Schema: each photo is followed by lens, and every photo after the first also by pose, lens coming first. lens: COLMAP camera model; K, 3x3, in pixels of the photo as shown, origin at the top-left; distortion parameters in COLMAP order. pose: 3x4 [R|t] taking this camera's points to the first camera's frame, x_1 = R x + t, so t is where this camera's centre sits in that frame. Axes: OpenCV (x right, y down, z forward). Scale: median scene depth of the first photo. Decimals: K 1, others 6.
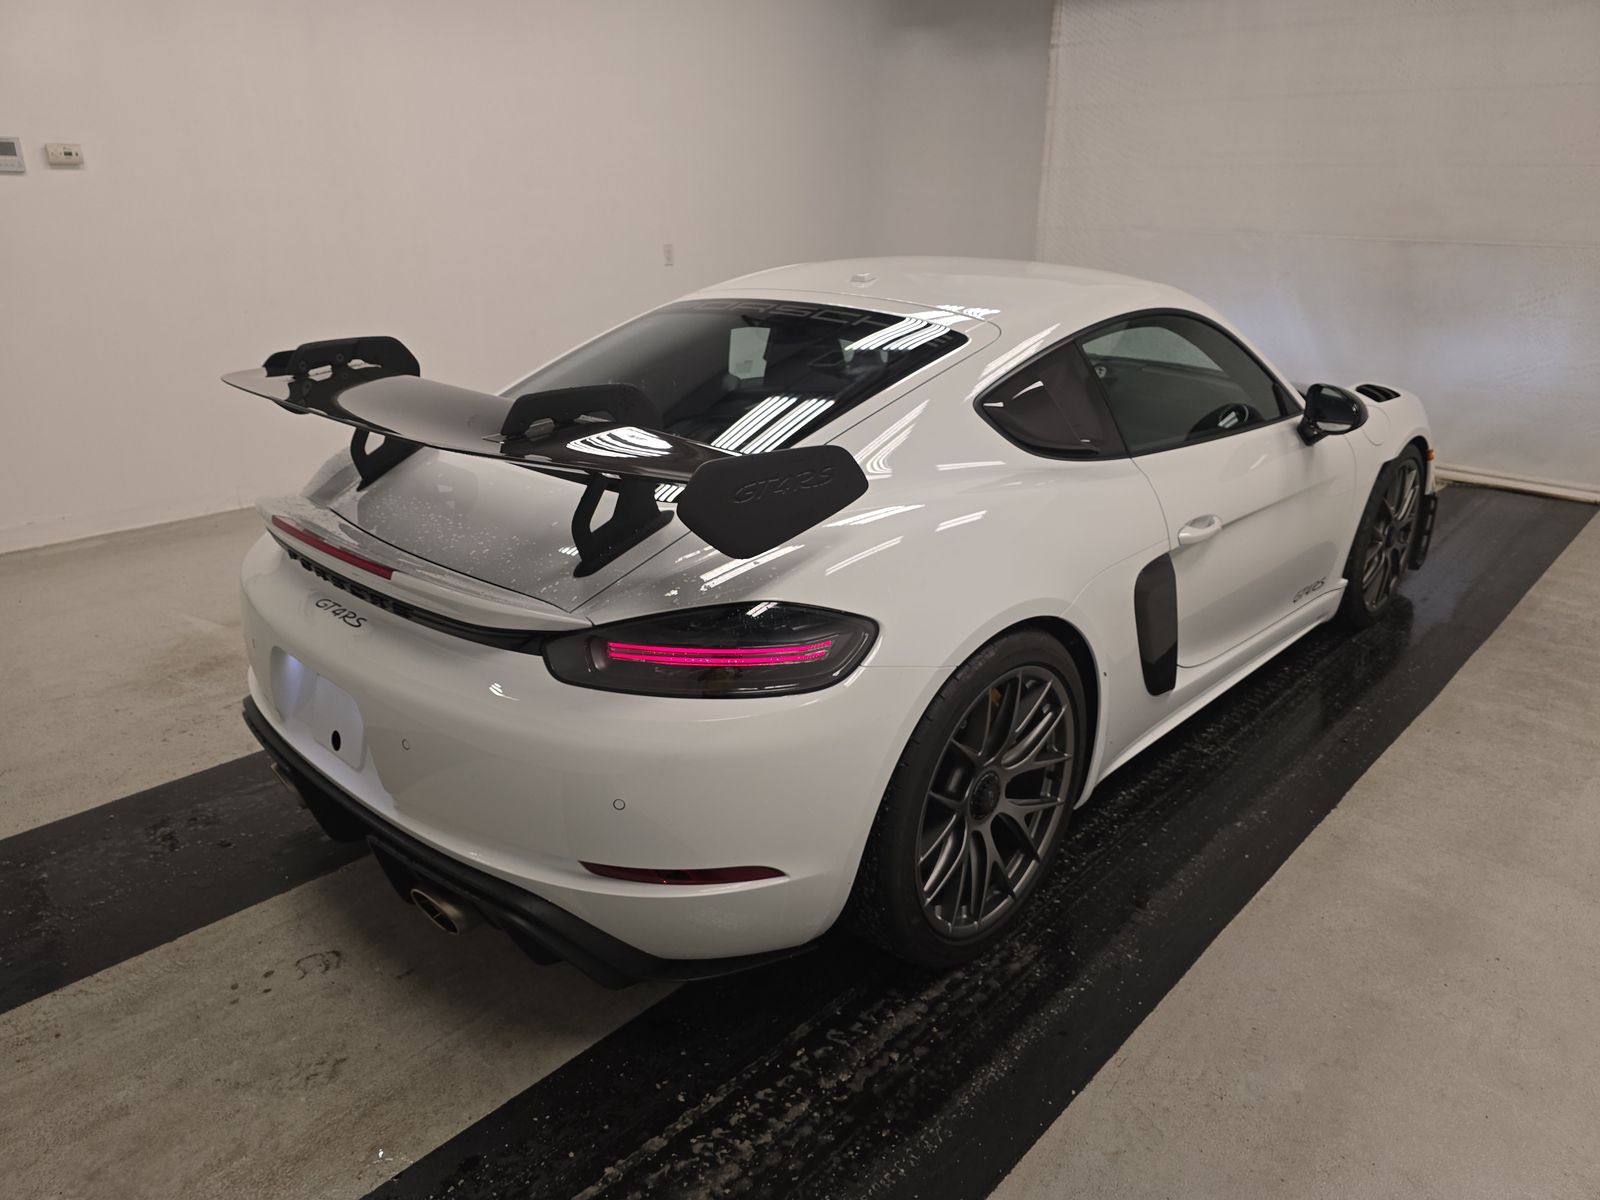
lens RADIAL K [[1080.3, 0, 804.8], [0, 1080.3, 596.8], [0, 0, 1]] dist [0.010717, -0.001727]
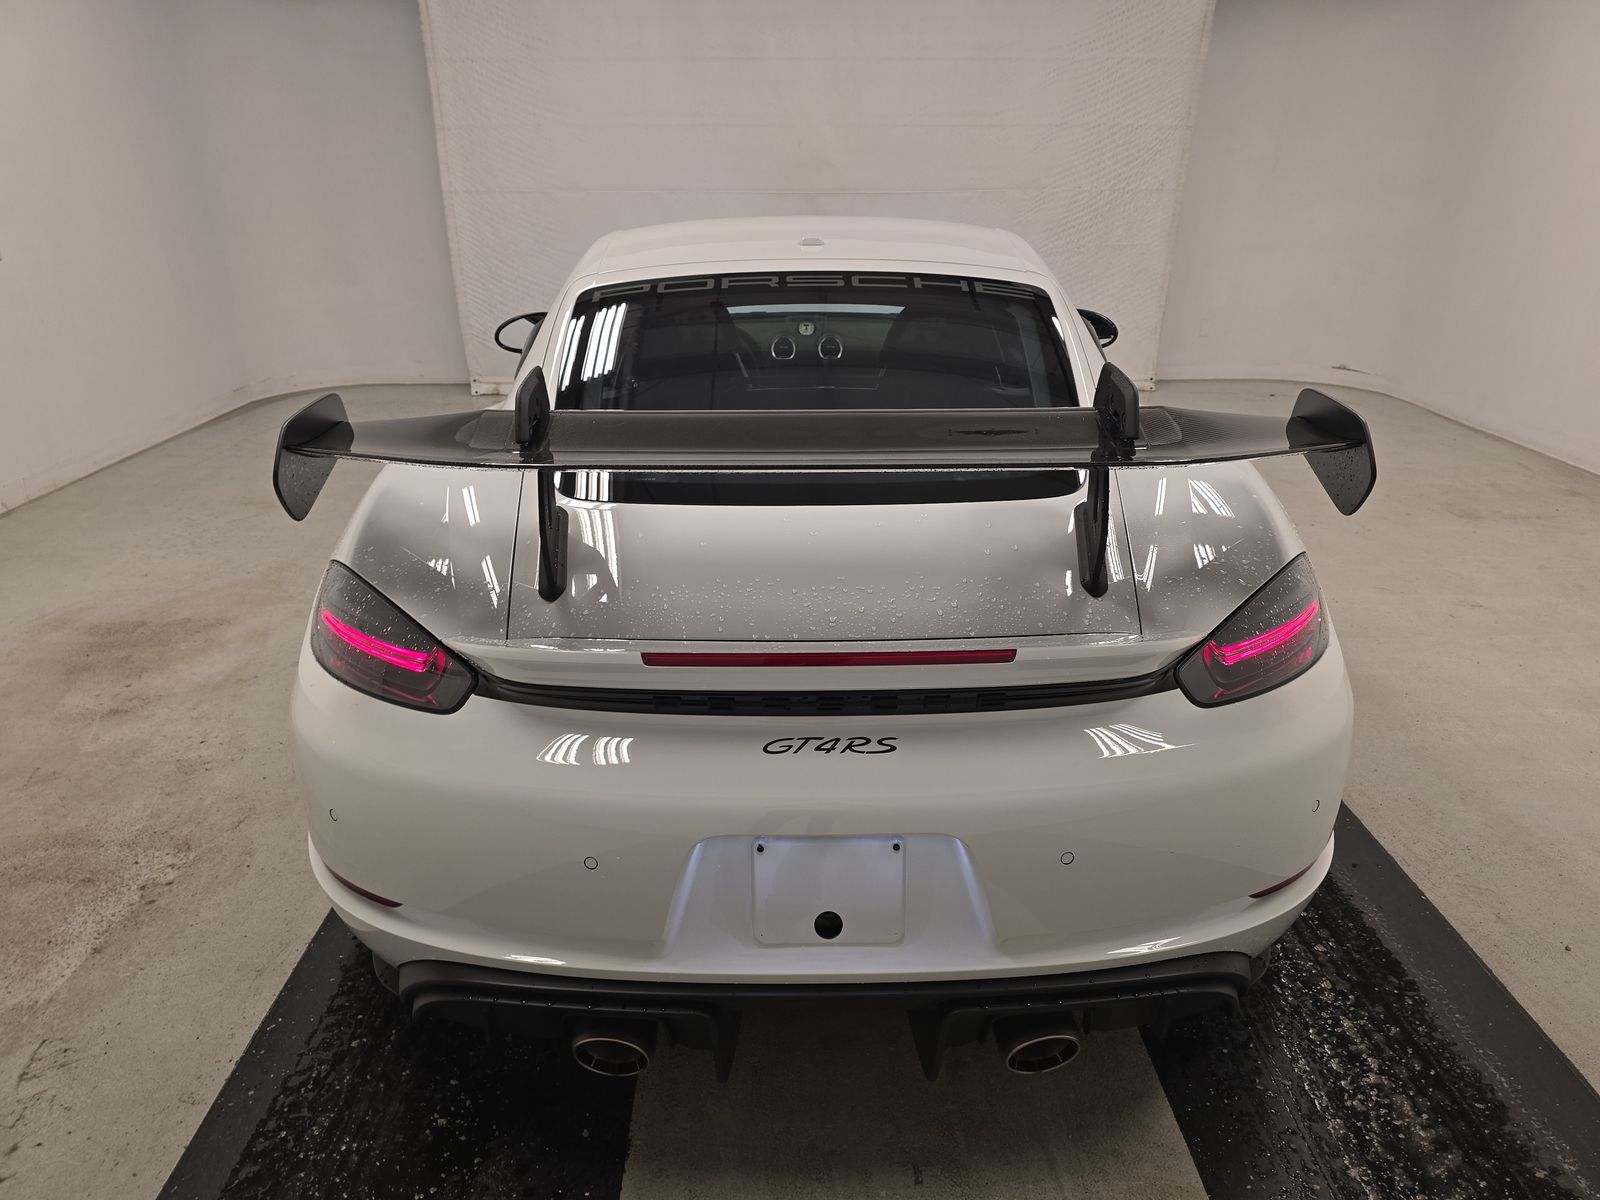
lens RADIAL K [[1080.3, 0, 804.8], [0, 1080.3, 596.8], [0, 0, 1]] dist [0.010717, -0.001727]
pose [[0.725551, -0.273189, 0.631620, -0.852552], [0.254634, 0.959260, 0.122398, -0.170256], [-0.639326, 0.072027, 0.765555, 0.460561]]
